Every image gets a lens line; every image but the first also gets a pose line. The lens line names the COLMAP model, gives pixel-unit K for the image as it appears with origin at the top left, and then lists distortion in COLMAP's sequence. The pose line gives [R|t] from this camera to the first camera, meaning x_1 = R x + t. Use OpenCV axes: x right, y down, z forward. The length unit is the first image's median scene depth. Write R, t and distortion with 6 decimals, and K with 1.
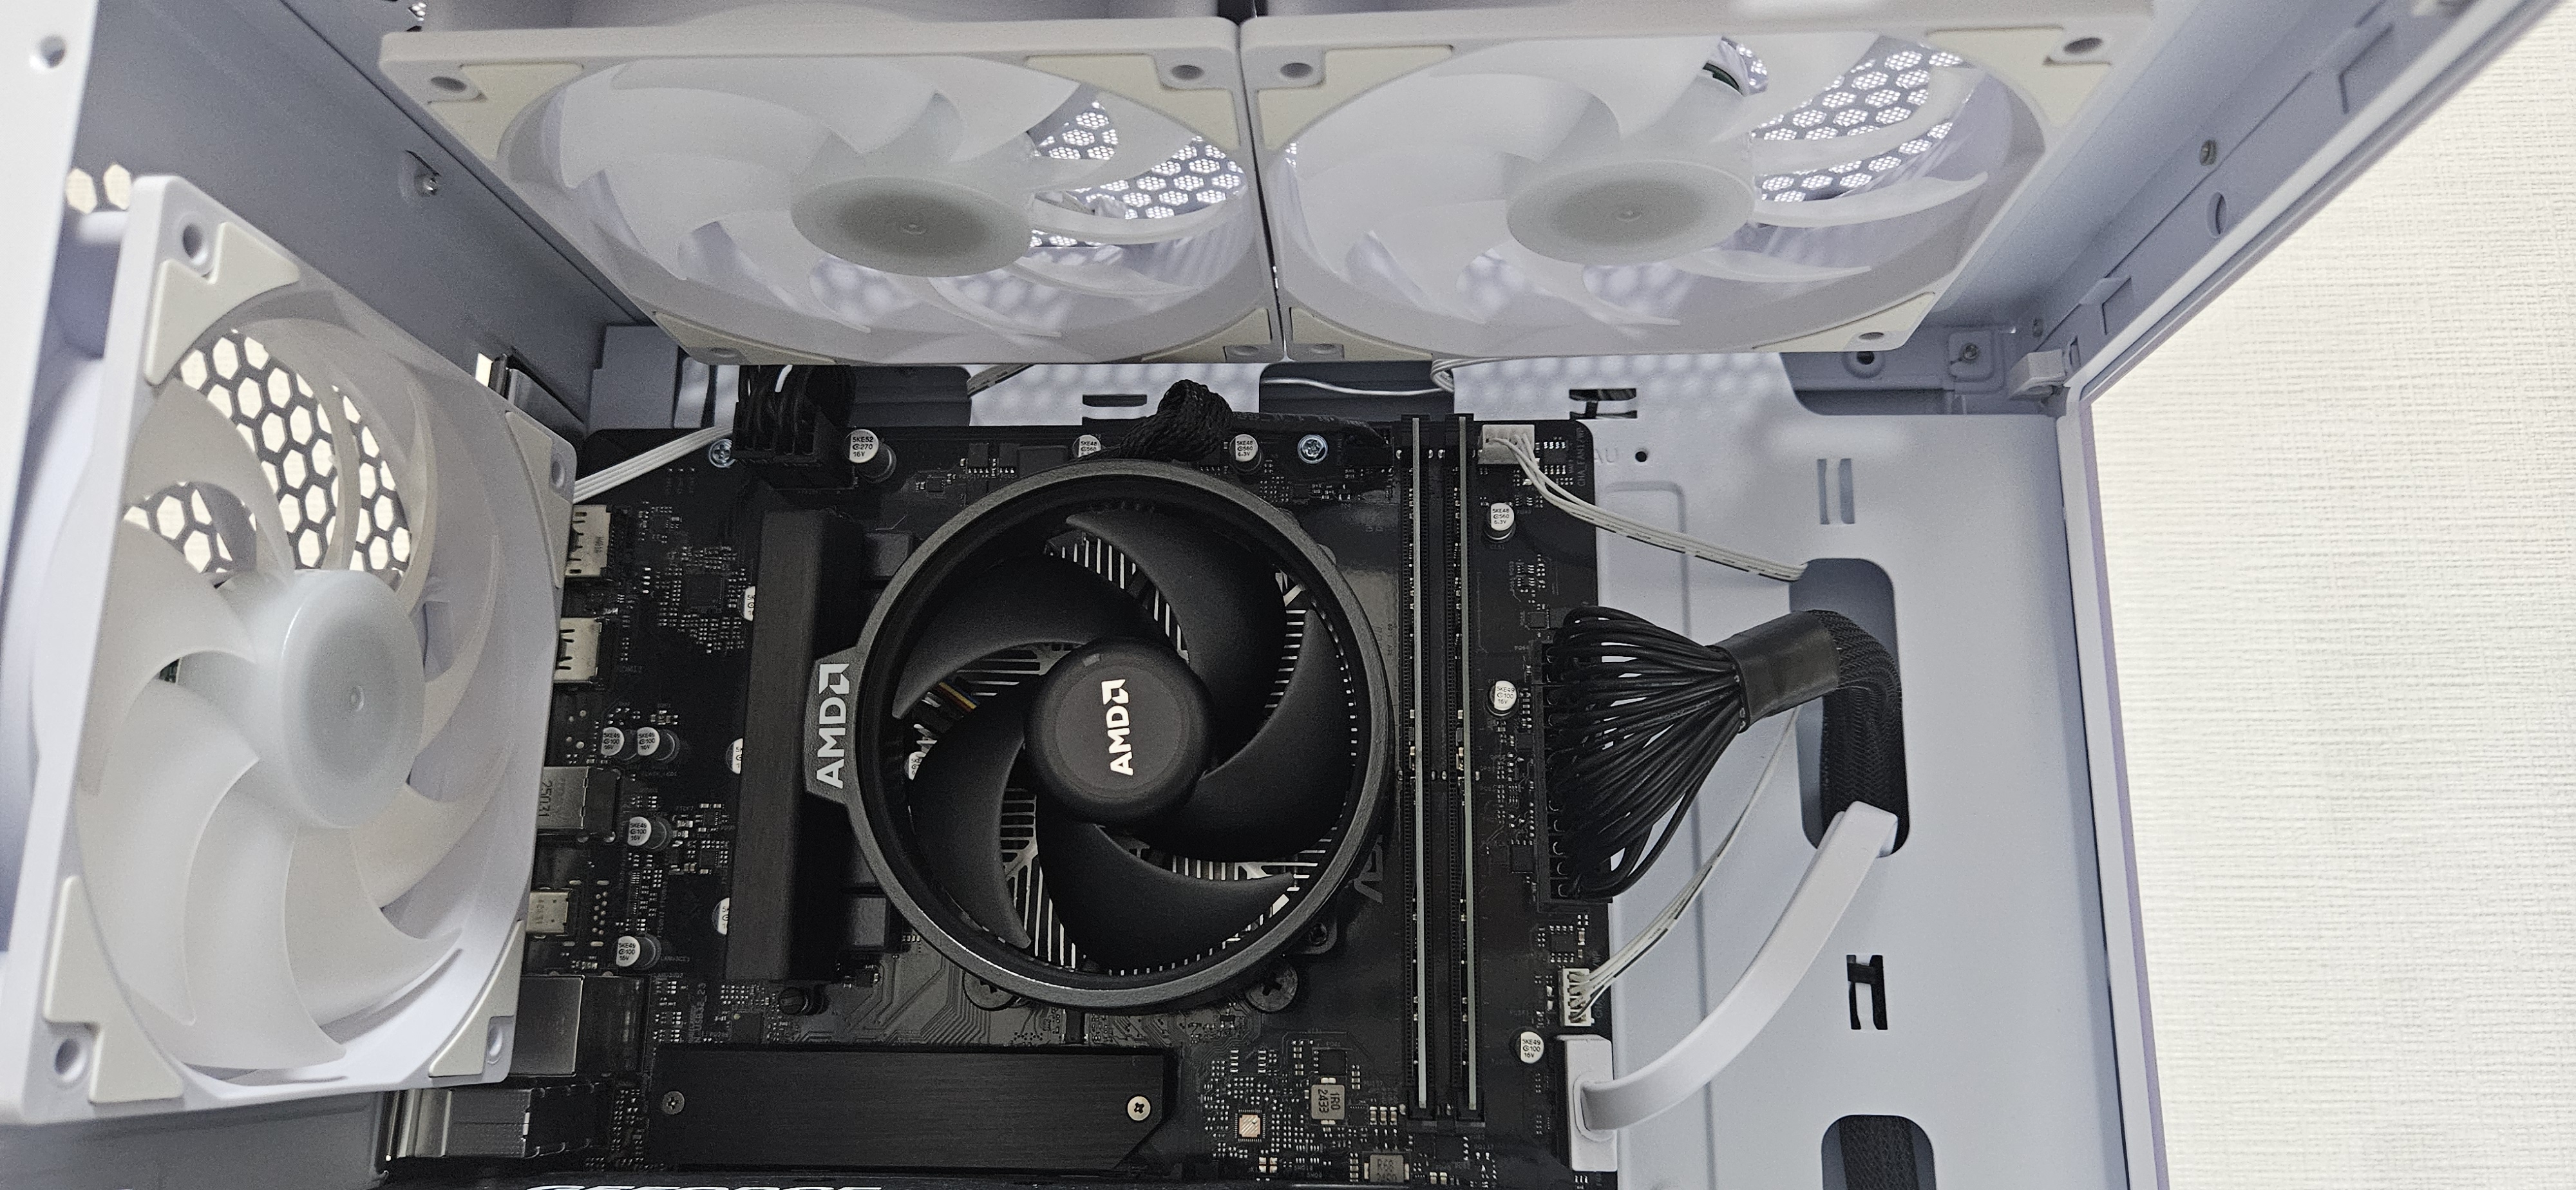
lens RADIAL K [[1832.5, 0, 1288.0], [0, 1832.5, 595.0], [0, 0, 1]] dist [0.033998, 0.000297]
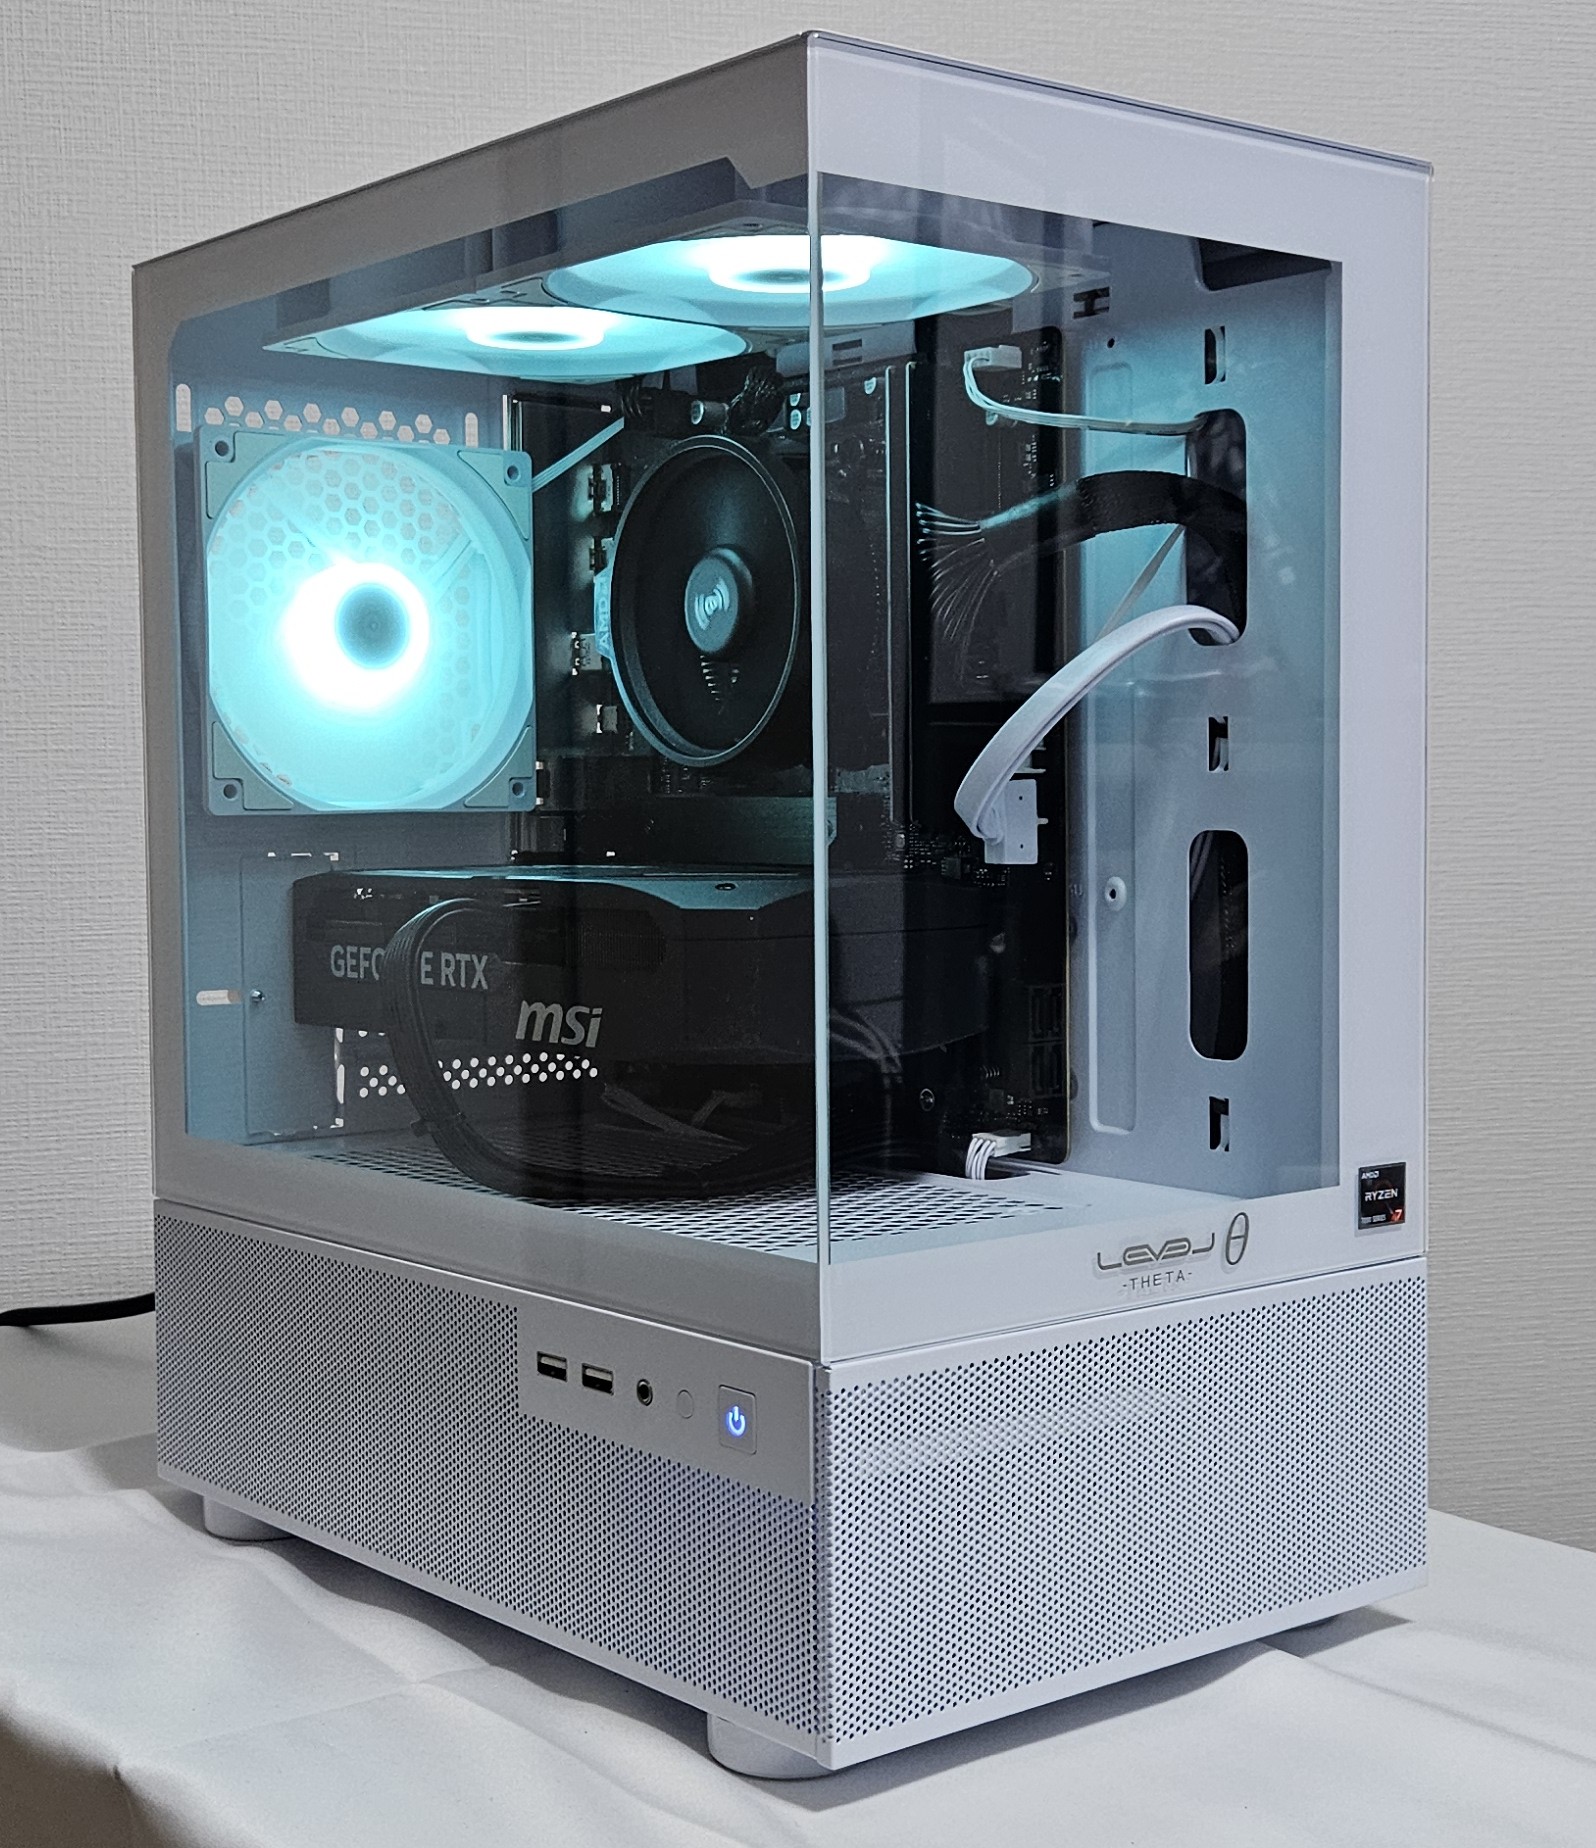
lens RADIAL K [[2727.6, 0, 798.0], [0, 2727.6, 924.0], [0, 0, 1]] dist [-0.006942, 0.034021]
pose [[0.671659, 0.021810, -0.740540, 1.605092], [0.176457, 0.966091, 0.188497, -0.089593], [0.719540, -0.257279, 0.645035, -0.556733]]
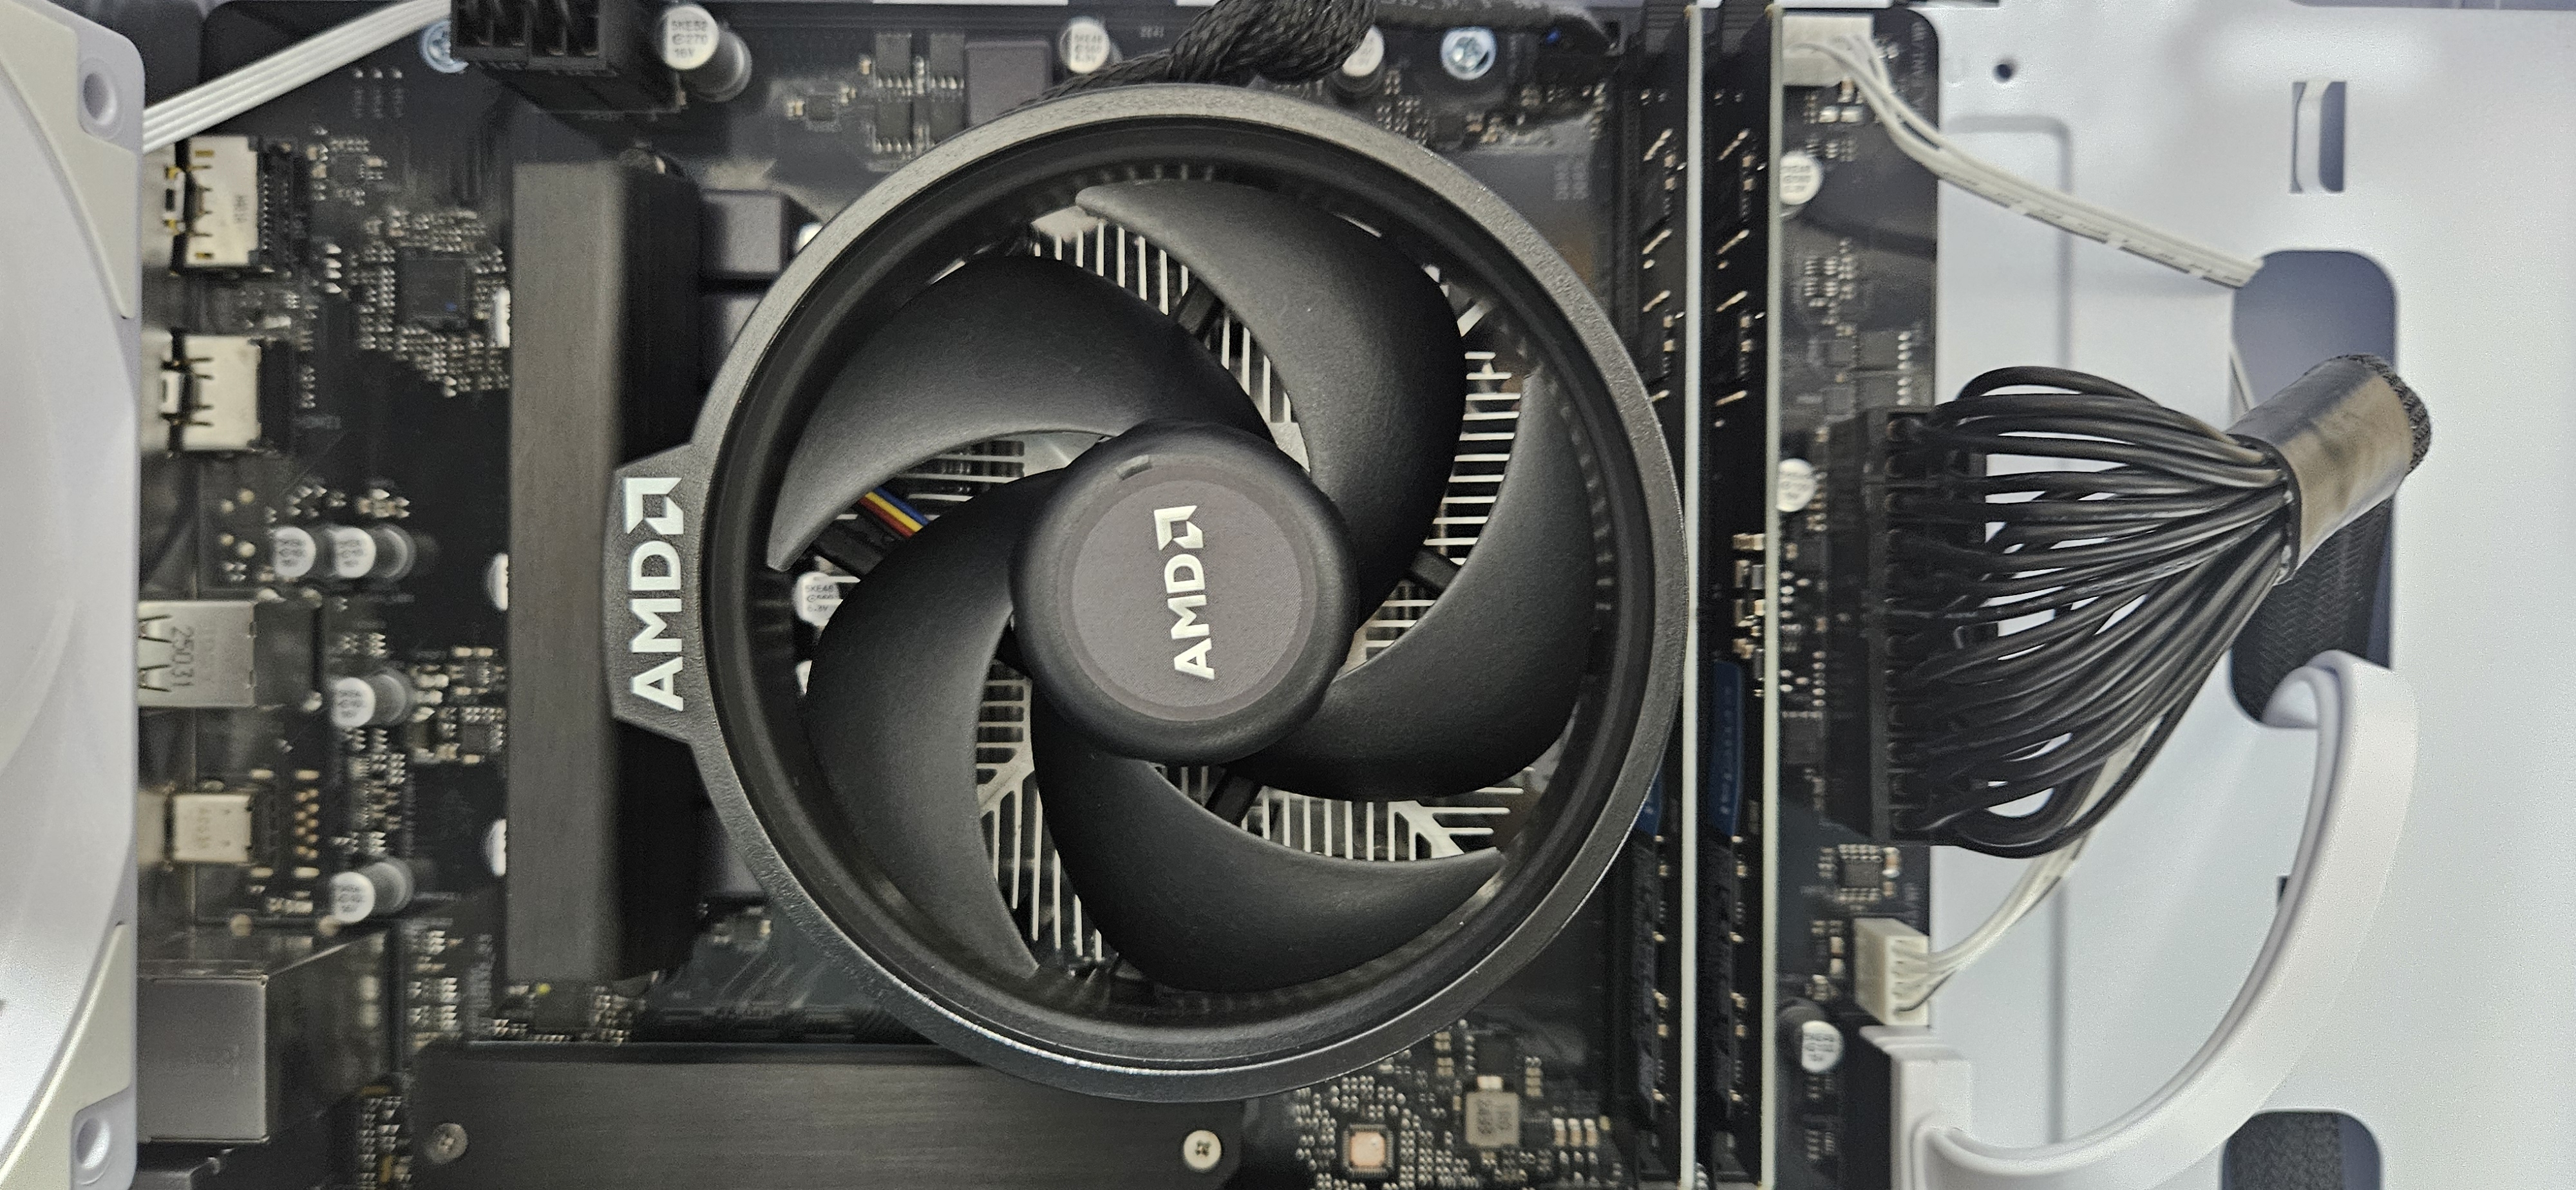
lens RADIAL K [[1893.3, 0, 1305.3], [0, 1893.3, 602.2], [0, 0, 1]] dist [-0.007825, -0.002709]
pose [[0.998025, -0.005232, 0.062594, -0.082785], [-0.009172, 0.973704, 0.227631, -0.048507], [-0.062140, -0.227756, 0.971734, 0.400401]]
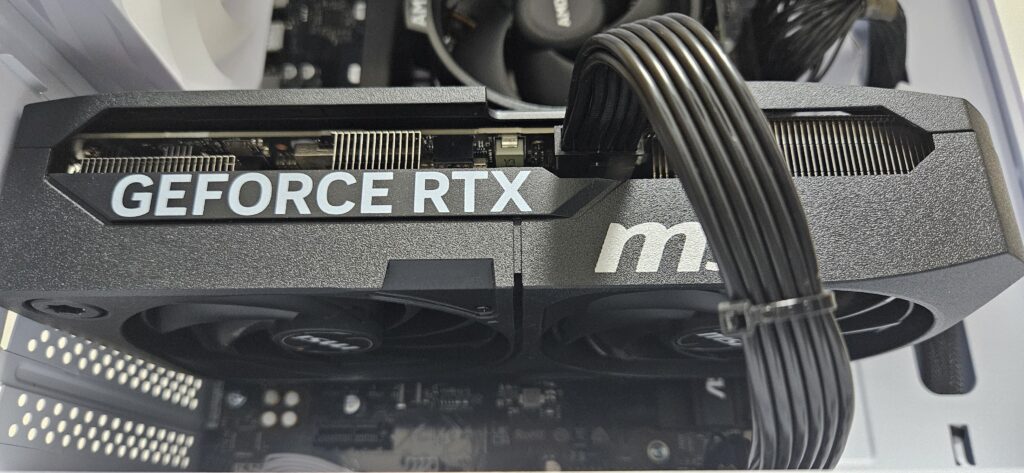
lens RADIAL K [[752.7, 0, 518.9], [0, 752.7, 239.4], [0, 0, 1]] dist [-0.007825, -0.002709]
pose [[0.999011, 0.002261, 0.044401, -0.156867], [0.004054, 0.989913, -0.141617, 0.394569], [-0.044273, 0.141657, 0.988925, 0.203087]]
